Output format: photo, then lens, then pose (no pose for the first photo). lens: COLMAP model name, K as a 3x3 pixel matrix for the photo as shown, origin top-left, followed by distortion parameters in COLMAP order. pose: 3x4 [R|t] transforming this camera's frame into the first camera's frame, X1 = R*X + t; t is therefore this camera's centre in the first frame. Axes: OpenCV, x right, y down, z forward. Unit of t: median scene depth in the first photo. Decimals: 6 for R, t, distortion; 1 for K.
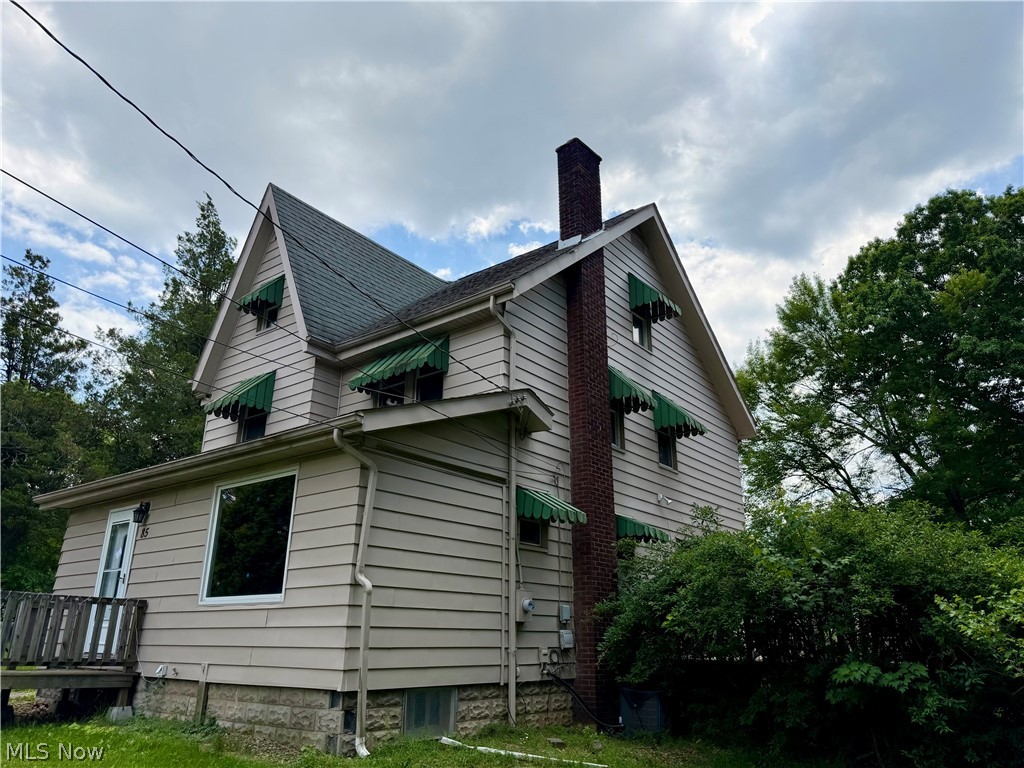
lens RADIAL K [[728.0, 0, 514.7], [0, 728.0, 386.5], [0, 0, 1]] dist [0.012665, -0.019135]
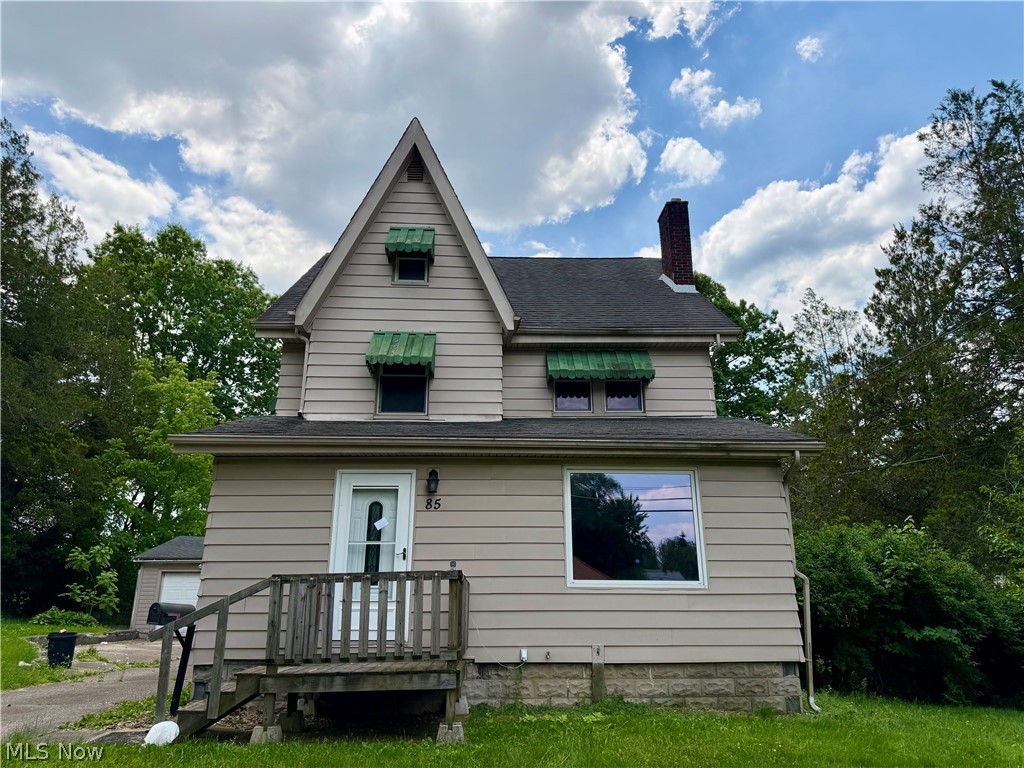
lens RADIAL K [[728.0, 0, 515.2], [0, 728.0, 381.2], [0, 0, 1]] dist [0.012665, -0.019135]
pose [[0.762649, 0.184634, 0.619901, -1.273133], [-0.205249, 0.977942, -0.038762, 0.083257], [-0.613384, -0.097673, 0.783722, 0.317537]]
